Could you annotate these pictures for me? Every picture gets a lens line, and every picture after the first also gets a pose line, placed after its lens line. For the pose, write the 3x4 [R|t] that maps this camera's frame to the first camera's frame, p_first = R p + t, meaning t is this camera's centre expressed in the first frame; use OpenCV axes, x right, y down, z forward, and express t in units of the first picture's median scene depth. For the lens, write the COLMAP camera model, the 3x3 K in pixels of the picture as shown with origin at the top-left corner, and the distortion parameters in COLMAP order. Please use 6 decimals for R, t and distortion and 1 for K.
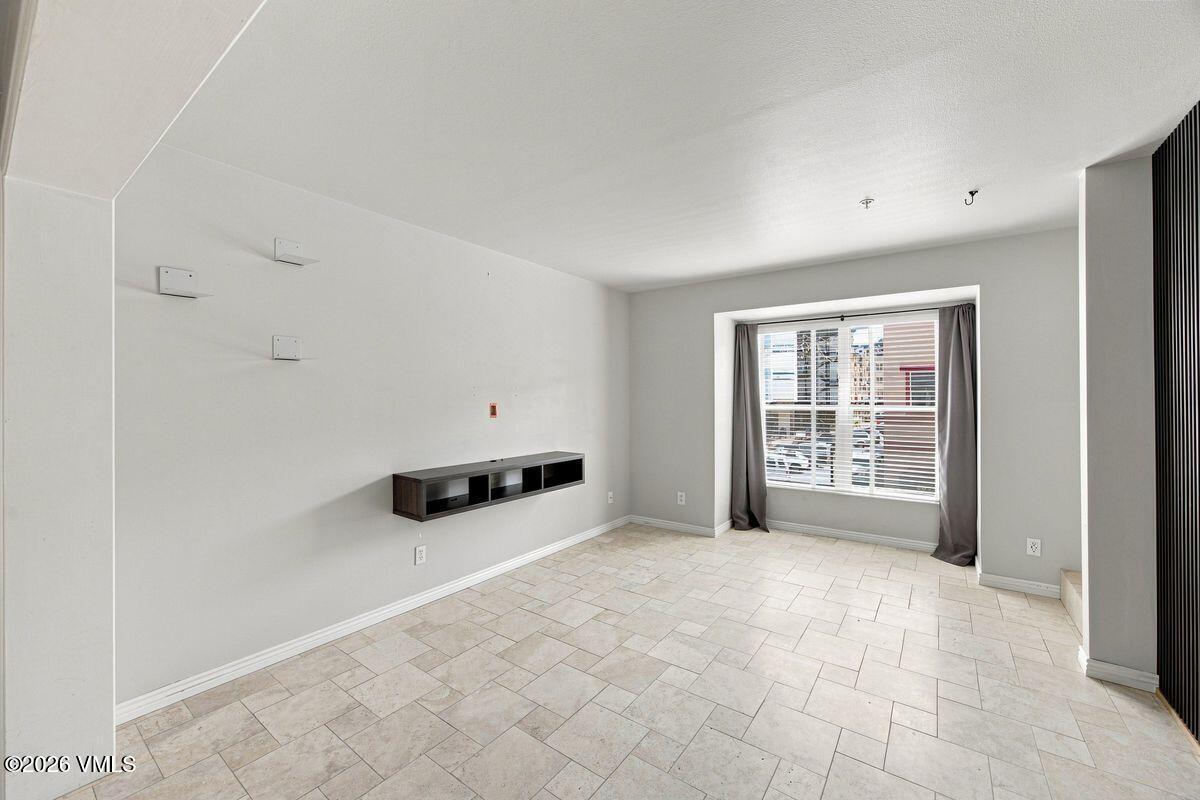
lens RADIAL K [[478.8, 0, 595.5], [0, 478.8, 395.1], [0, 0, 1]] dist [-0.017325, 0.009052]
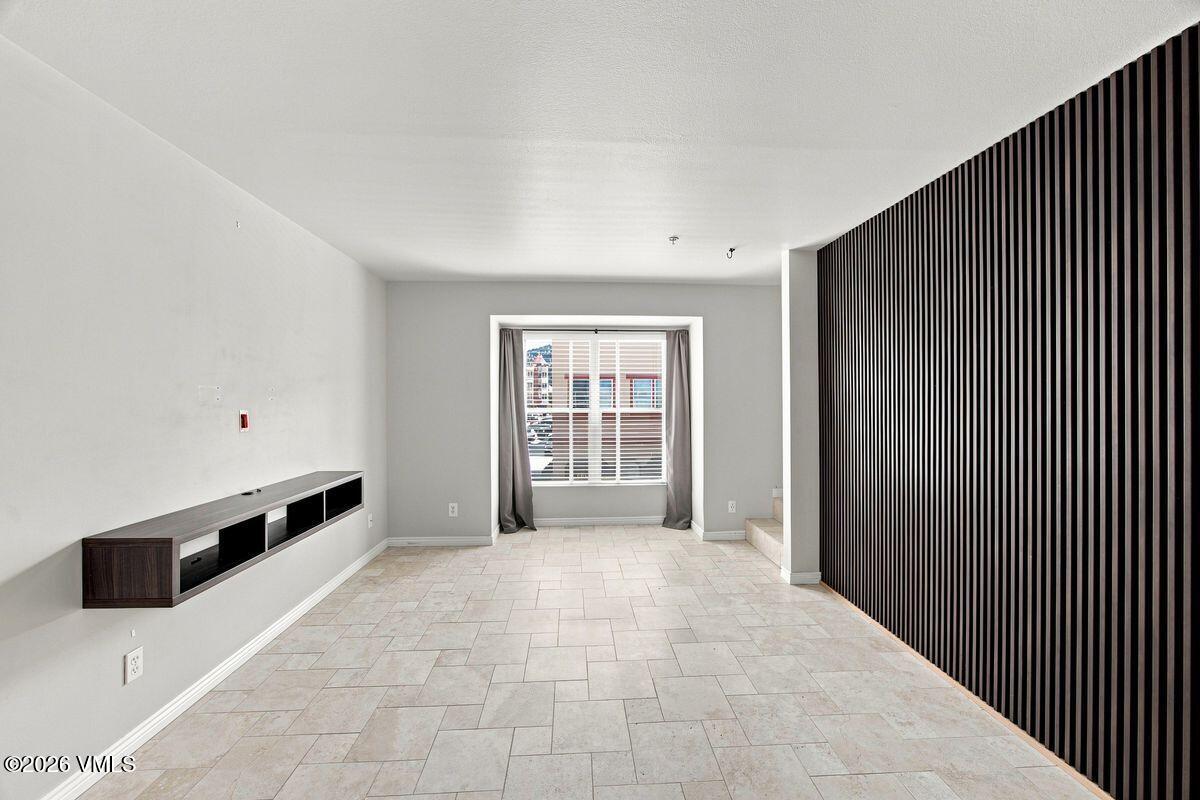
lens RADIAL K [[475.0, 0, 596.1], [0, 475.0, 399.4], [0, 0, 1]] dist [-0.016404, 0.010266]
pose [[0.770090, 0.000834, 0.637935, -0.307635], [-0.001310, 0.999999, 0.000274, -0.000231], [-0.637934, -0.001047, 0.770091, 0.176157]]
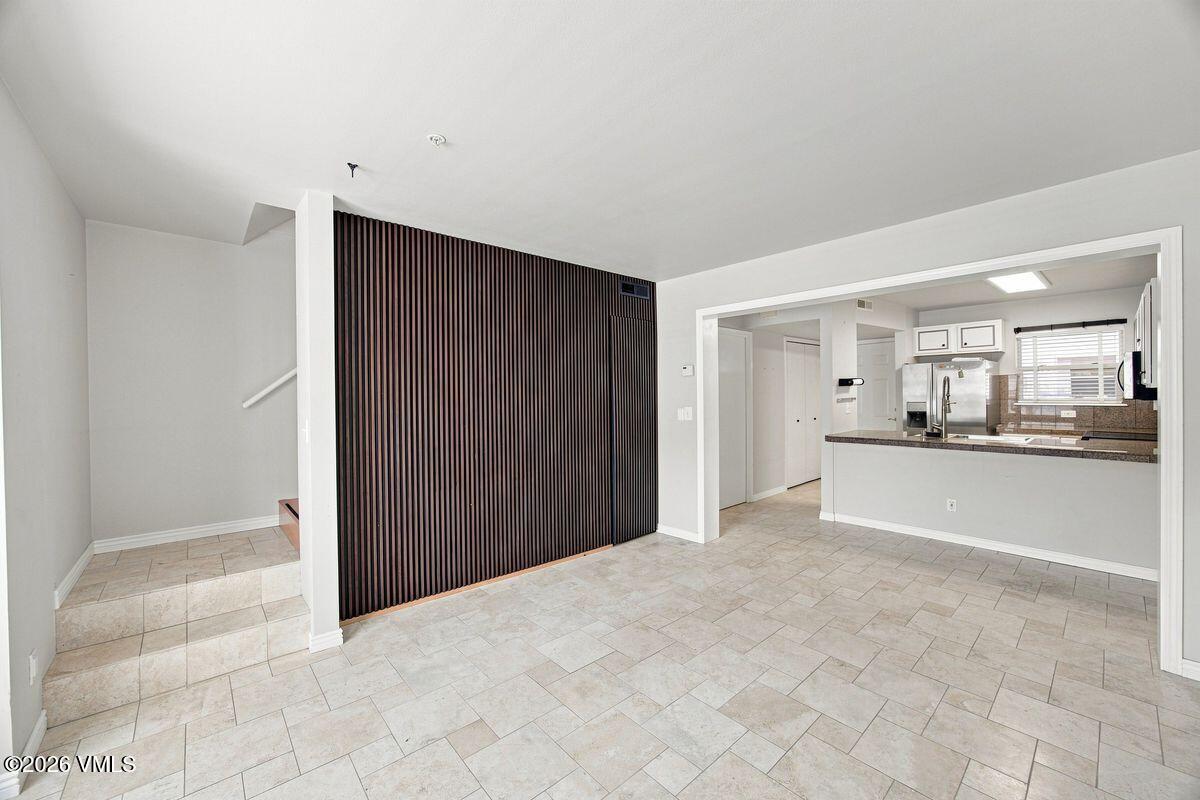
lens RADIAL K [[462.9, 0, 600.0], [0, 462.9, 400.0], [0, 0, 1]] dist [-0.020673, 0.007331]
pose [[-0.979553, 0.010616, 0.200906, 0.154482], [0.011979, 0.999913, 0.005569, 0.005045], [-0.200829, 0.007861, -0.979595, 1.473324]]
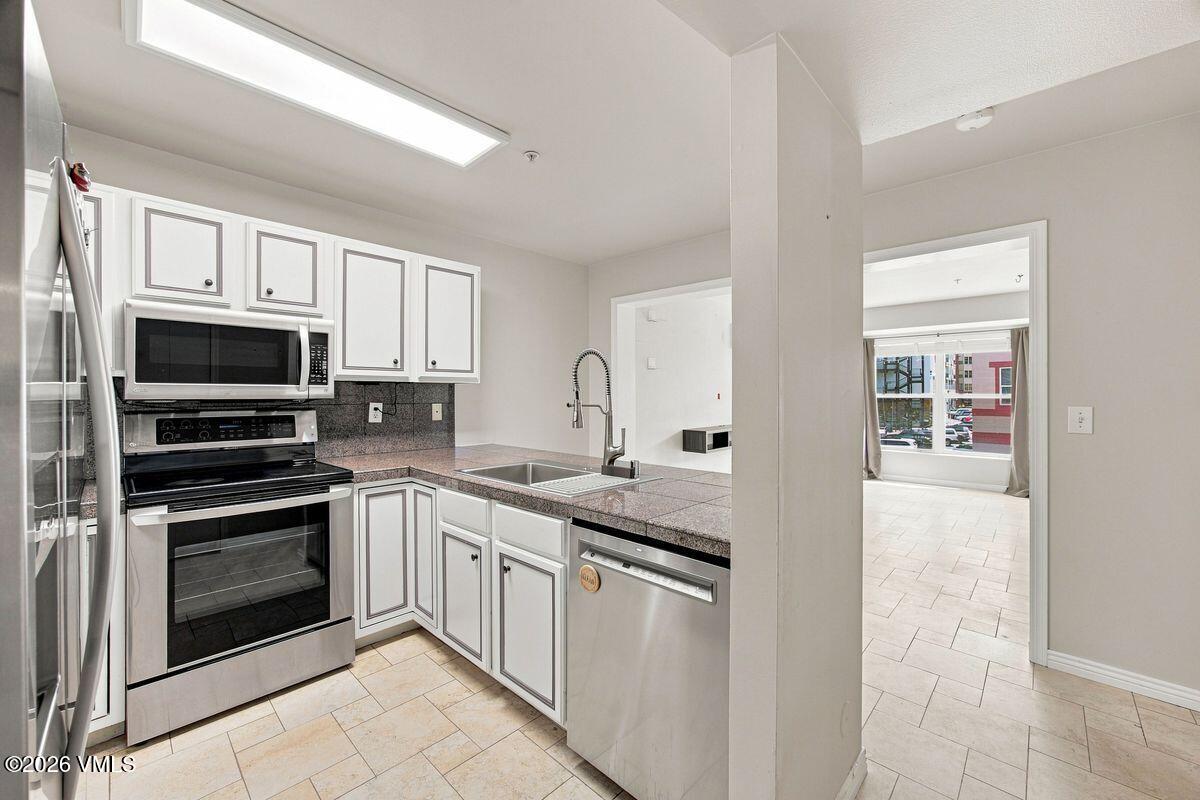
lens RADIAL K [[478.8, 0, 595.5], [0, 478.8, 395.1], [0, 0, 1]] dist [-0.017325, 0.009052]
pose [[0.991943, 0.000701, -0.126683, -0.517946], [0.000450, 0.999959, 0.009059, 0.013124], [0.126684, -0.009043, 0.991902, -0.883280]]
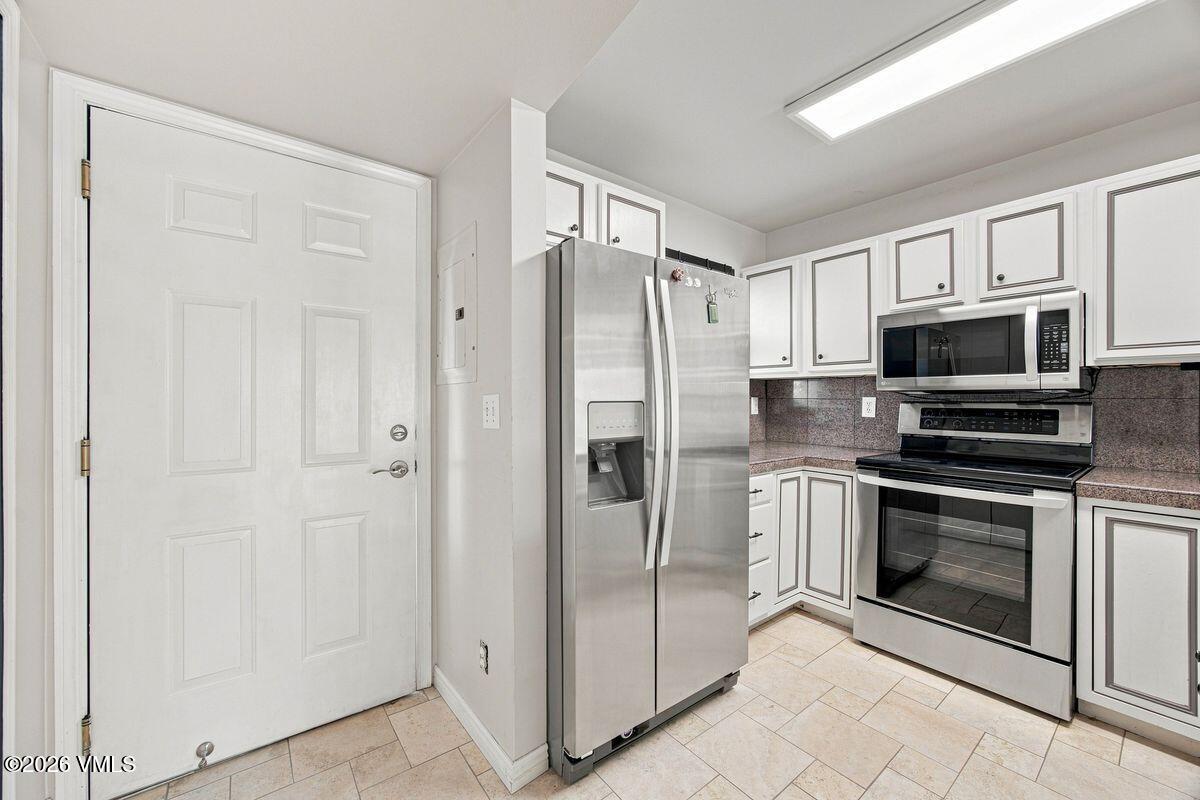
lens RADIAL K [[462.9, 0, 600.0], [0, 462.9, 400.0], [0, 0, 1]] dist [-0.020673, 0.007331]
pose [[-0.258652, -0.000182, -0.965970, -0.292248], [0.003364, 0.999994, -0.001089, 0.040658], [0.965965, -0.003531, -0.258650, -0.602603]]
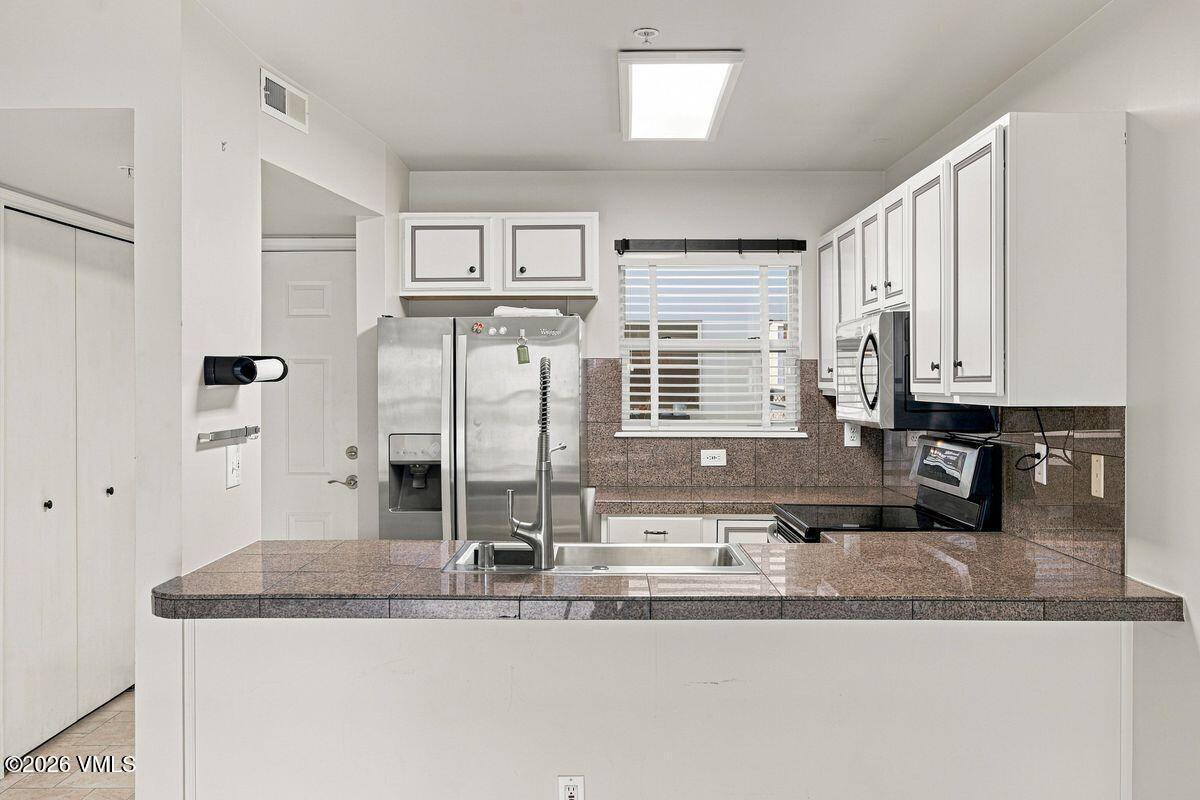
lens RADIAL K [[1154.7, 0, 598.6], [0, 1154.7, 397.4], [0, 0, 1]] dist [-0.009194, 0.006251]
pose [[-0.805218, 0.005777, -0.592950, -0.016799], [0.001663, 0.999971, 0.007485, -0.020937], [0.592976, 0.005041, -0.805204, 0.751892]]
